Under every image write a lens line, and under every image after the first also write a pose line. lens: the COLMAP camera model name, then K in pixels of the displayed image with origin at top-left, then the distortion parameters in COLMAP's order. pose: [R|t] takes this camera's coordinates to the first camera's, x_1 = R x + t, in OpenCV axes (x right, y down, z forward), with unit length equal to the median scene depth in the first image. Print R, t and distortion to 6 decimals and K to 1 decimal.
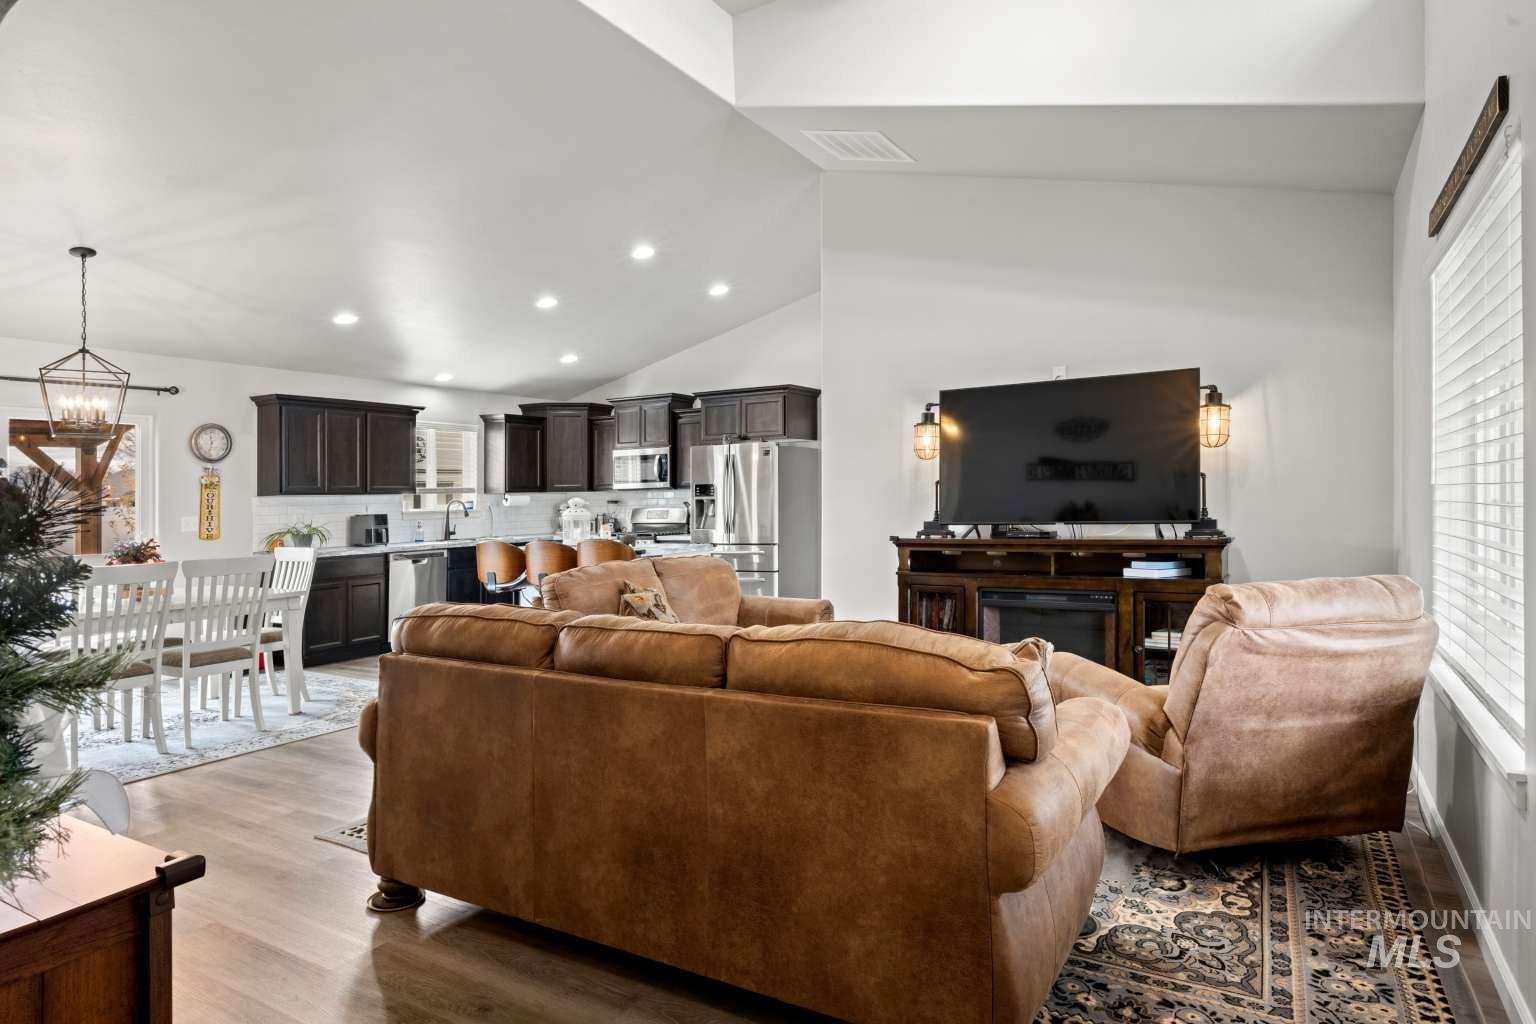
lens RADIAL K [[860.4, 0, 771.9], [0, 860.4, 503.3], [0, 0, 1]] dist [-0.004265, -0.001330]
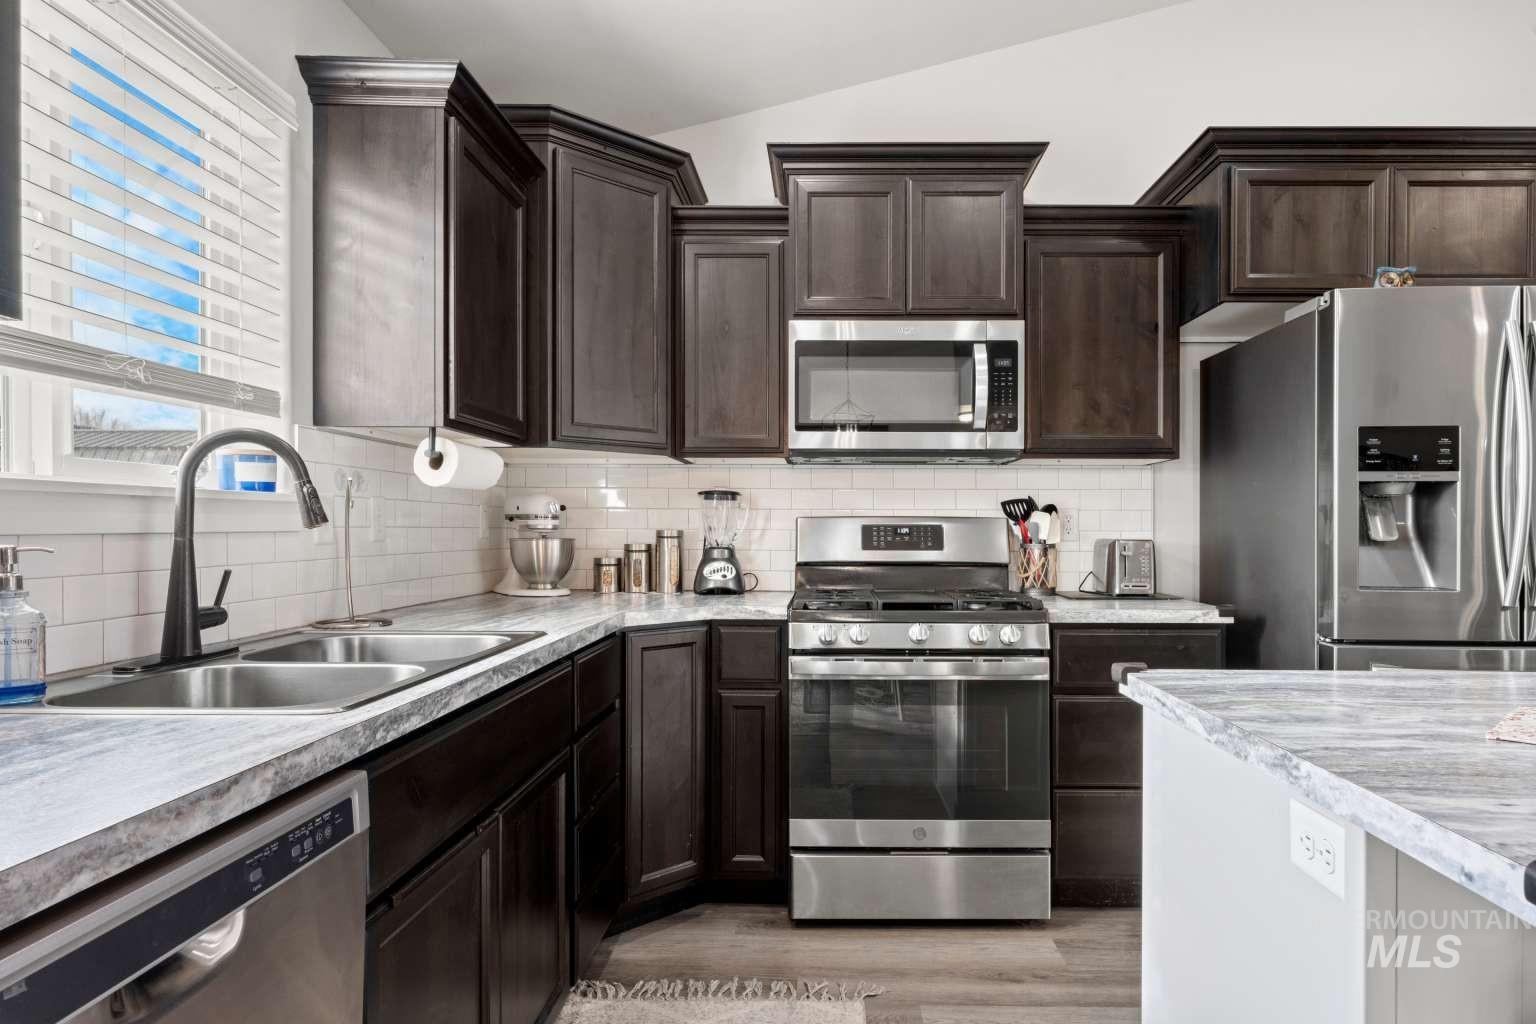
lens RADIAL K [[846.0, 0, 784.2], [0, 846.0, 548.0], [0, 0, 1]] dist [0.002605, 0.000375]
pose [[0.860836, 0.014630, 0.508673, -0.412195], [-0.015156, 0.999880, -0.003109, 0.022786], [-0.508657, -0.005033, 0.860954, 0.915992]]
